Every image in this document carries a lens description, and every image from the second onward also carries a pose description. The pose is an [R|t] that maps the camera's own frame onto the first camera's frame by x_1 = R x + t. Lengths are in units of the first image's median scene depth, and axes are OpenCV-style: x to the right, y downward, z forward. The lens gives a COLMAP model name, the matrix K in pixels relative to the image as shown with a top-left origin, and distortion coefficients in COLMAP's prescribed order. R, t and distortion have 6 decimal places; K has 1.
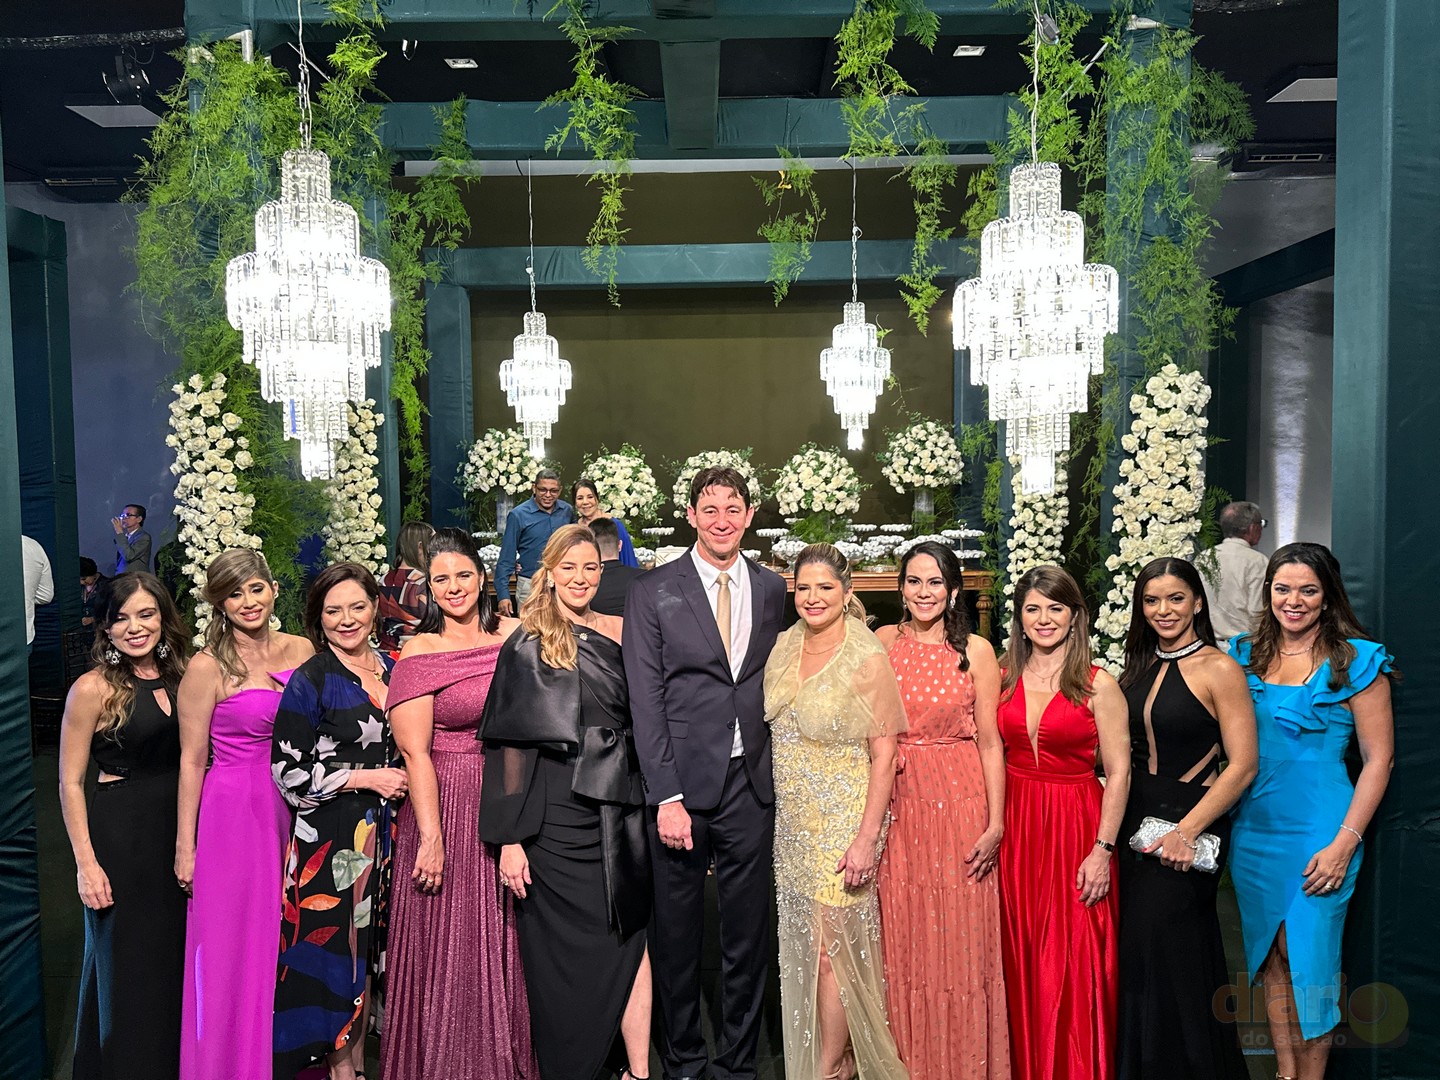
lens RADIAL K [[1243.0, 0, 720.0], [0, 1243.0, 540.0], [0, 0, 1]] dist [0.103922, -0.006139]
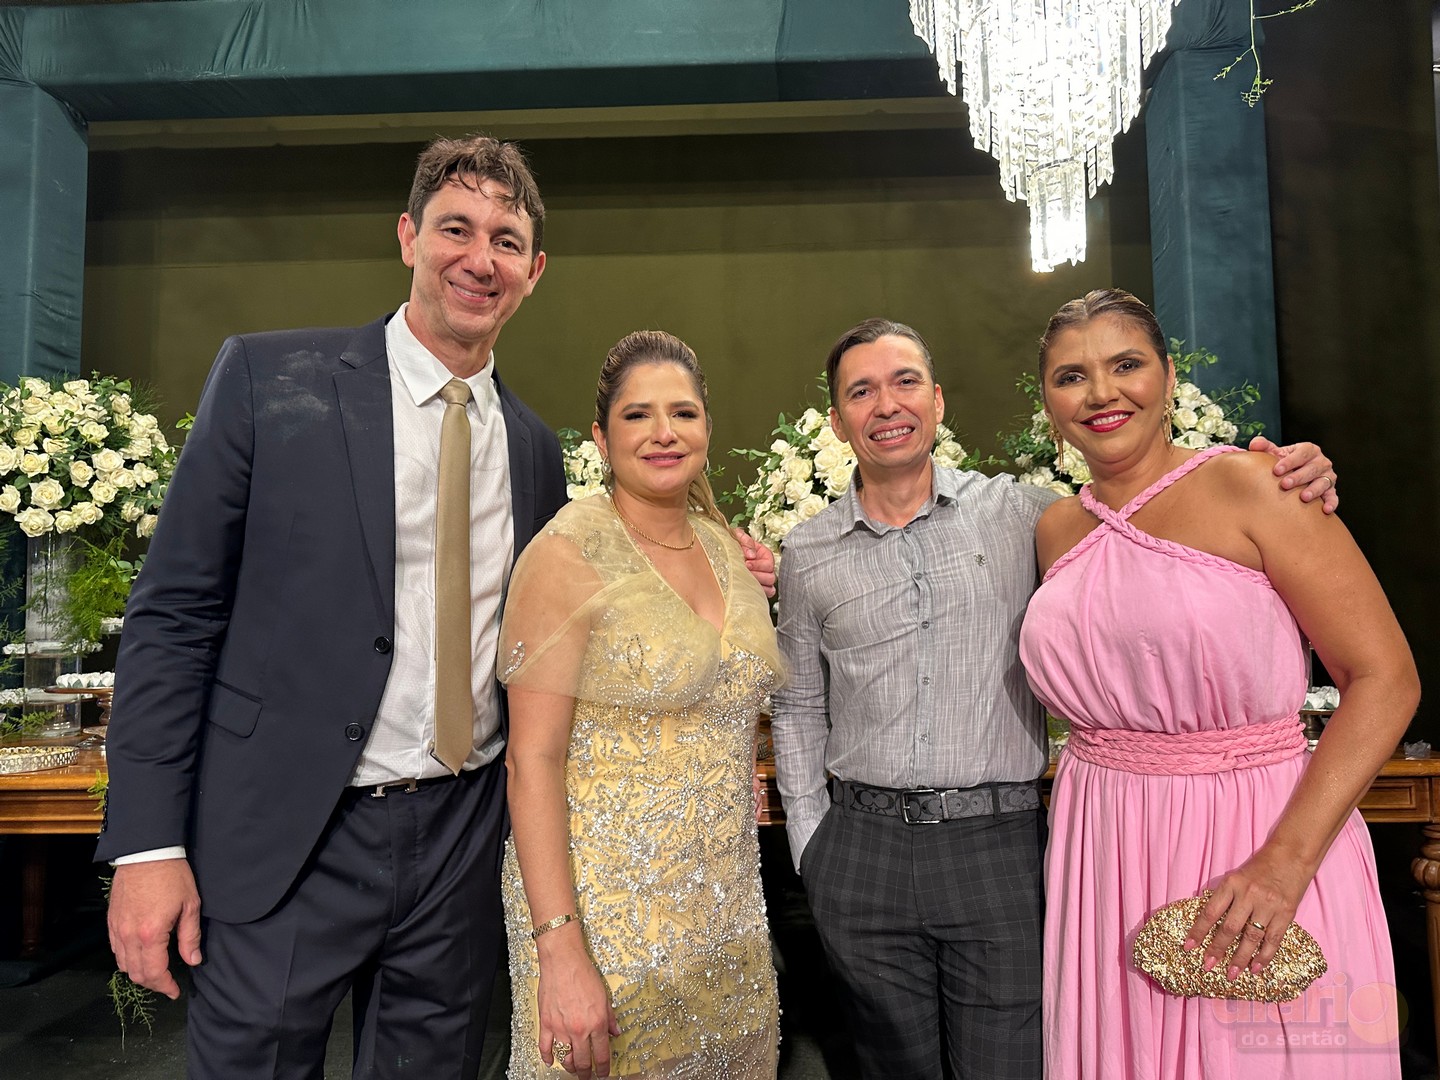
lens RADIAL K [[1036.2, 0, 717.4], [0, 1036.2, 544.2], [0, 0, 1]] dist [0.011747, -0.001040]
pose [[0.999969, -0.001591, -0.007745, 0.043622], [0.000567, 0.991456, -0.130440, 0.007451], [0.007886, 0.130431, 0.991426, 0.801221]]
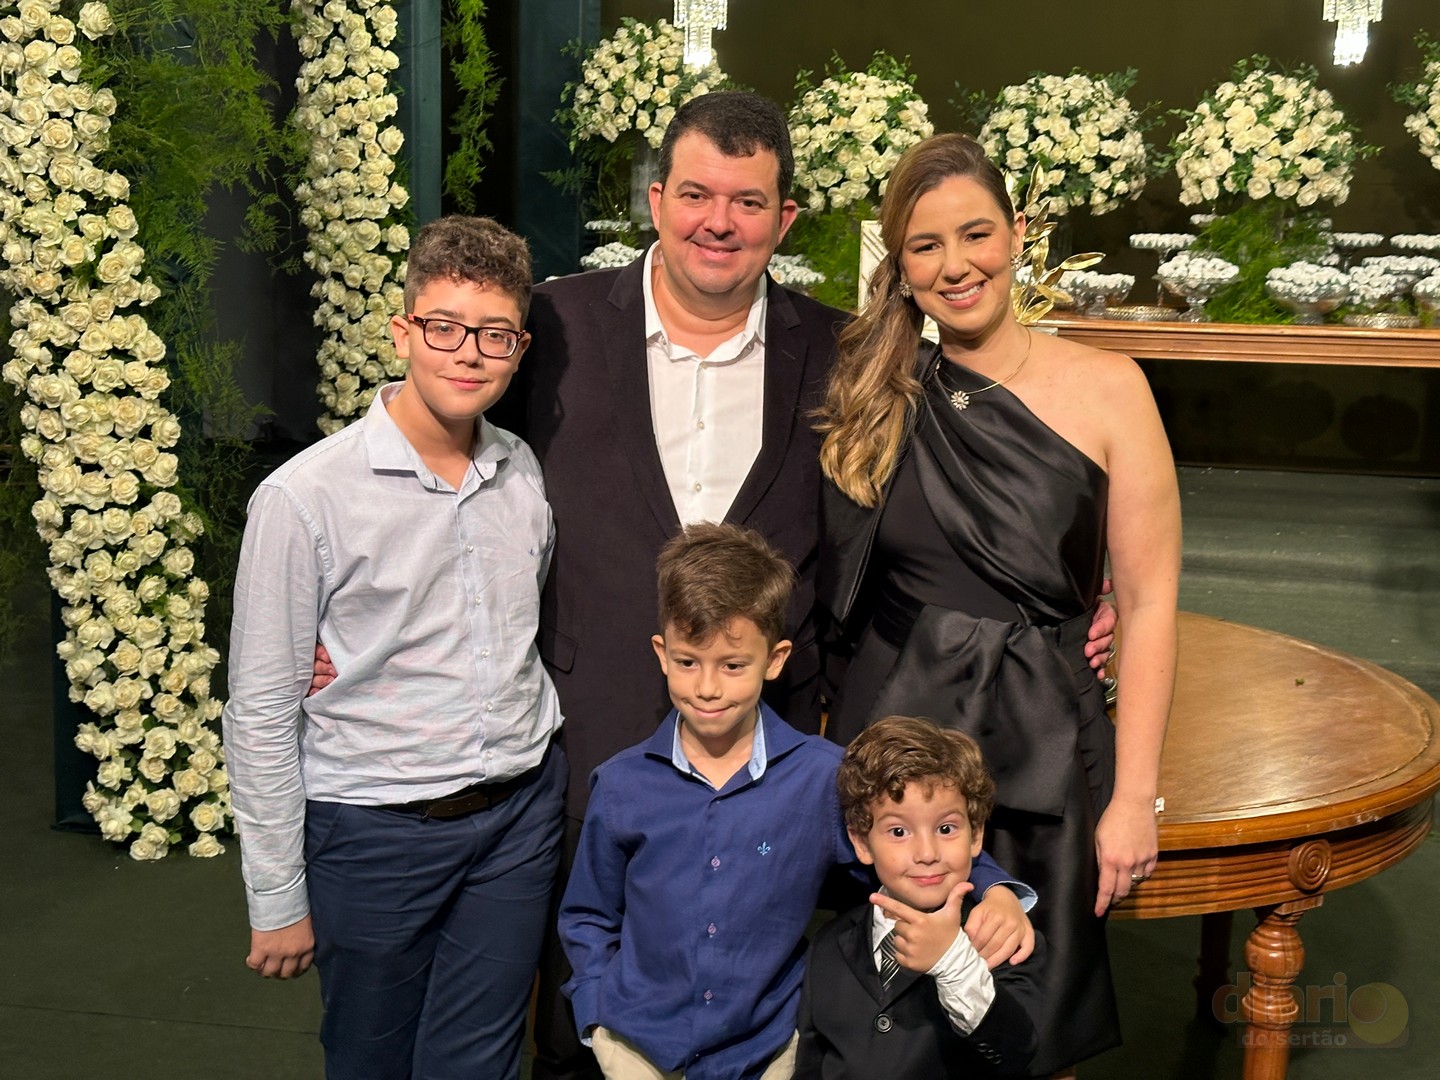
lens RADIAL K [[2166.6, 0, 700.9], [0, 2166.6, 533.2], [0, 0, 1]] dist [0.174252, -0.289737]
pose [[0.983296, 0.066426, -0.169459, 0.018676], [-0.046585, 0.991862, 0.118490, 0.017174], [0.175950, -0.108616, 0.978388, 0.103785]]
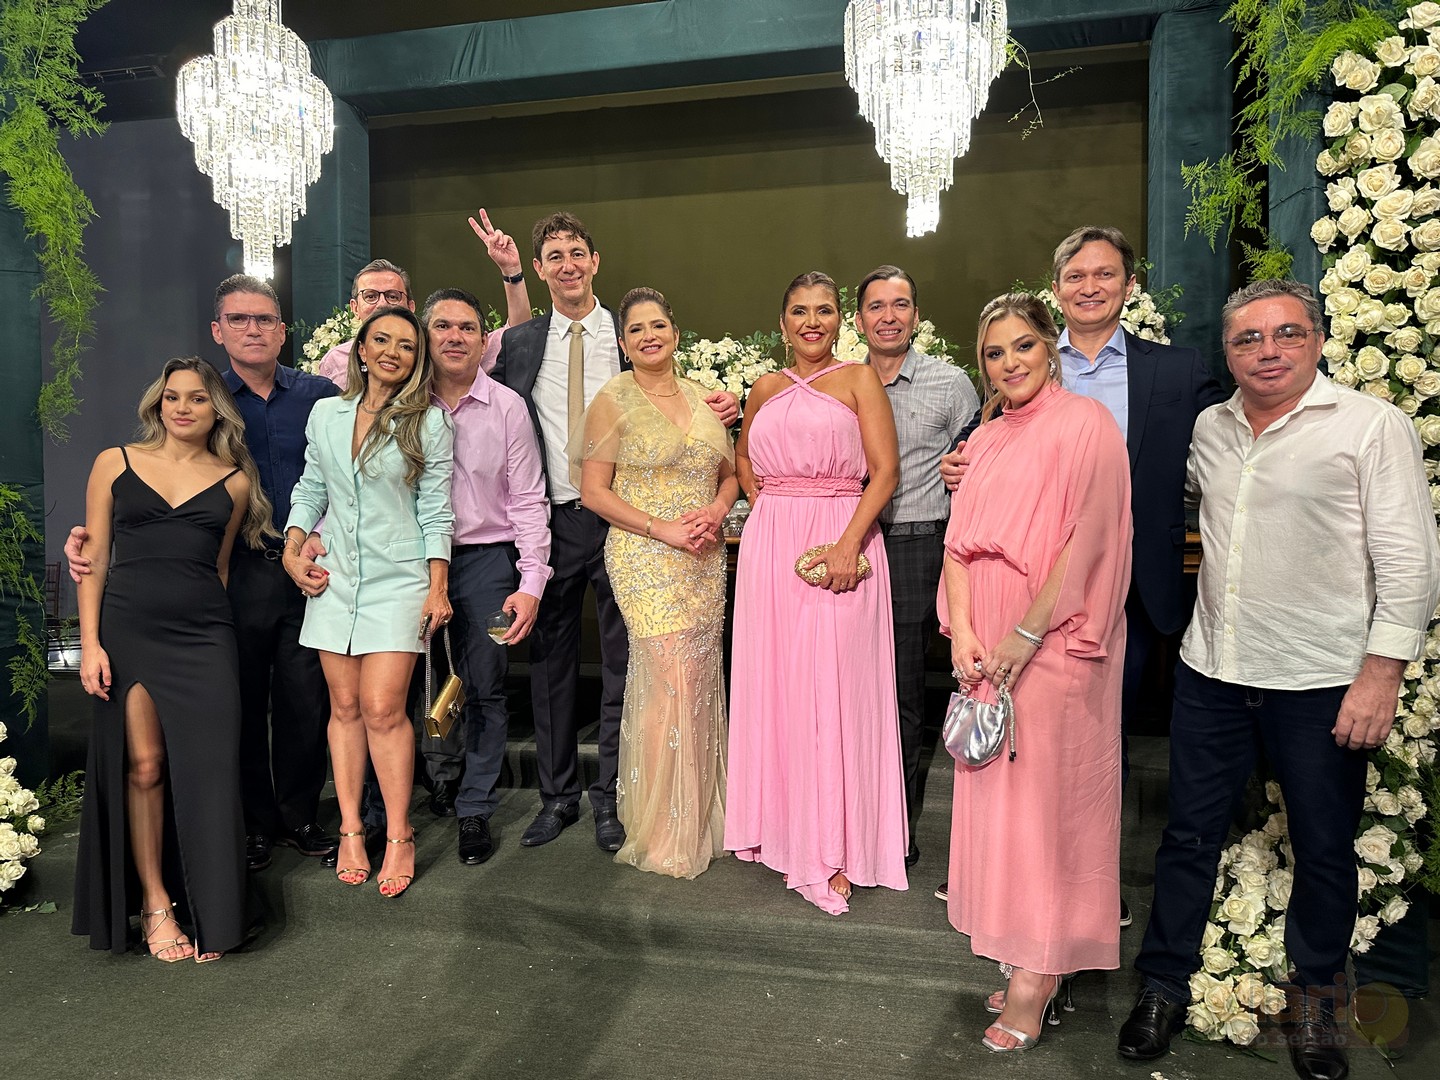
lens RADIAL K [[1026.3, 0, 725.4], [0, 1026.3, 541.4], [0, 0, 1]] dist [0.028948, -0.021062]
pose [[0.983016, 0.011177, -0.183181, 0.107586], [-0.016468, 0.999489, -0.027388, 0.044513], [0.182781, 0.029939, 0.982698, 0.635365]]
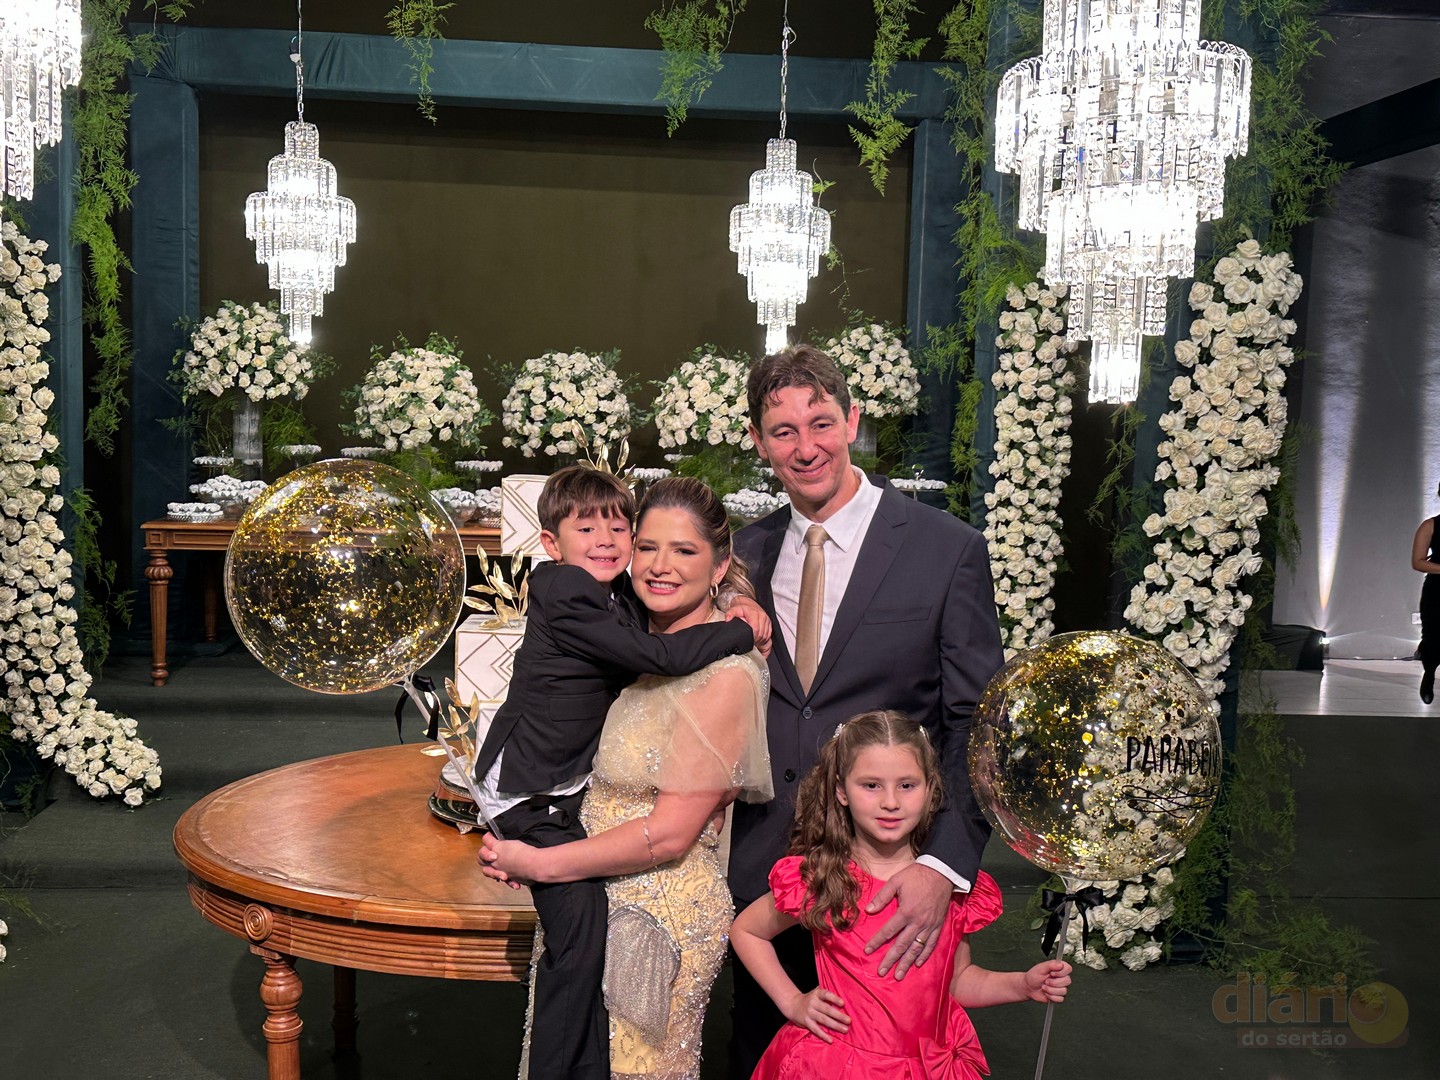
lens RADIAL K [[1701.9, 0, 742.8], [0, 1701.9, 551.9], [0, 0, 1]] dist [0.189265, -0.461771]
pose [[0.992654, 0.031582, 0.116796, -0.016657], [-0.035183, 0.998963, 0.028893, 0.009492], [-0.115762, -0.032790, 0.992736, 0.058601]]
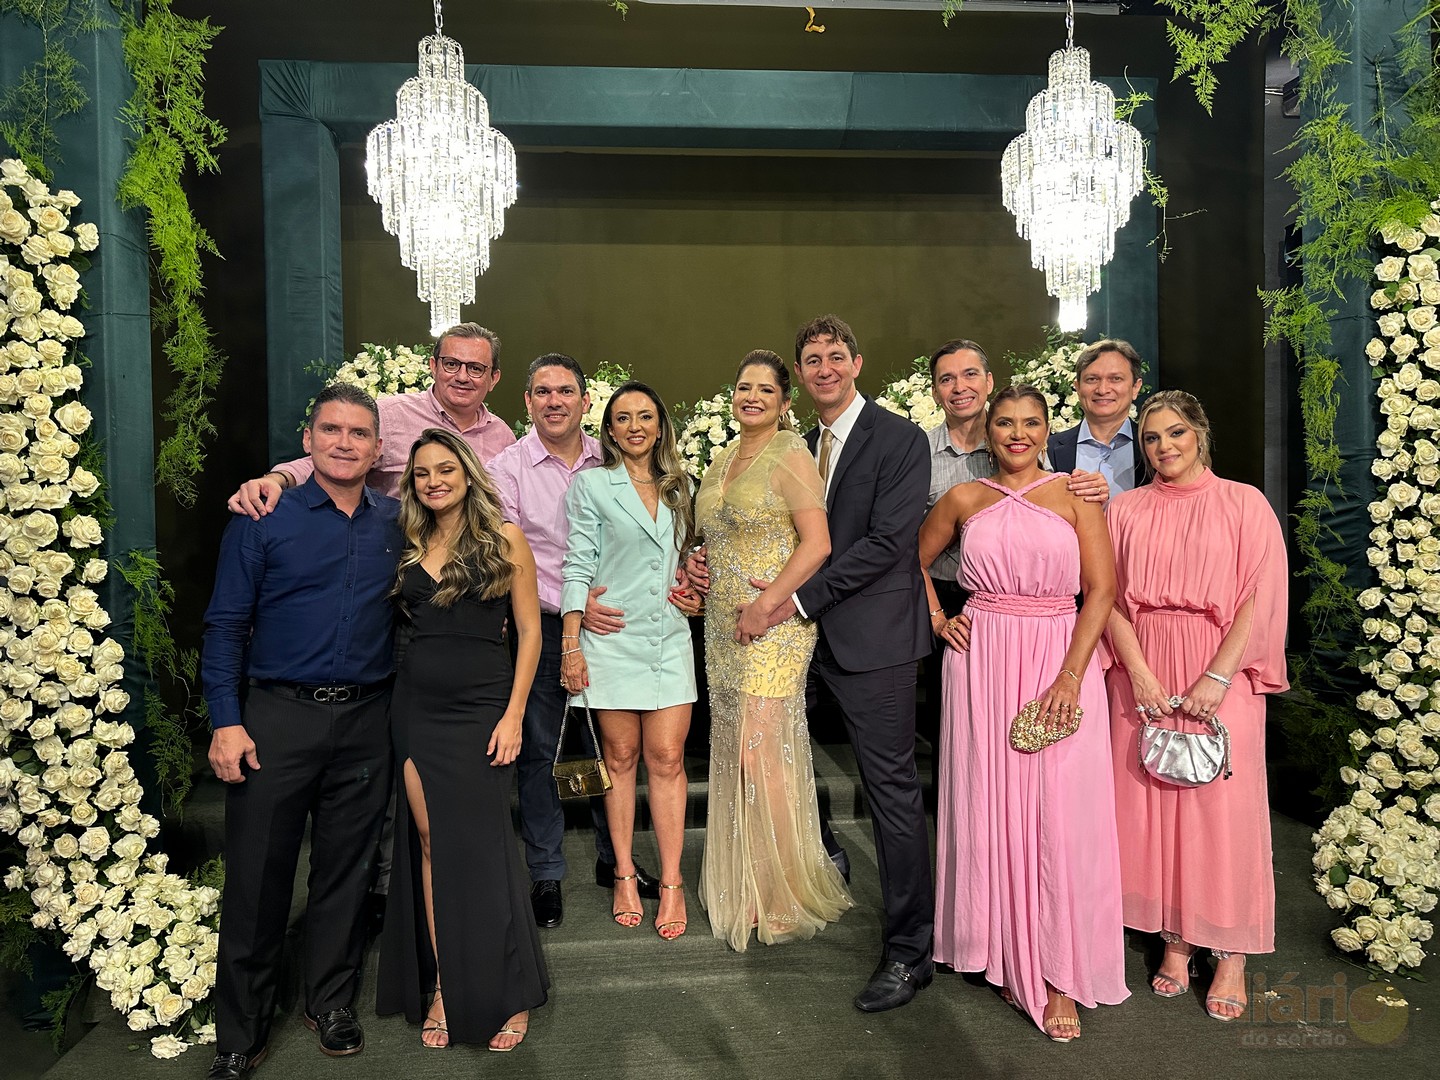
lens RADIAL K [[1026.3, 0, 725.4], [0, 1026.3, 541.4], [0, 0, 1]] dist [0.028948, -0.021062]
pose [[0.993239, -0.007786, 0.115823, -0.085991], [0.012368, 0.999167, -0.038895, 0.028736], [-0.115423, 0.040064, 0.992508, 0.592142]]
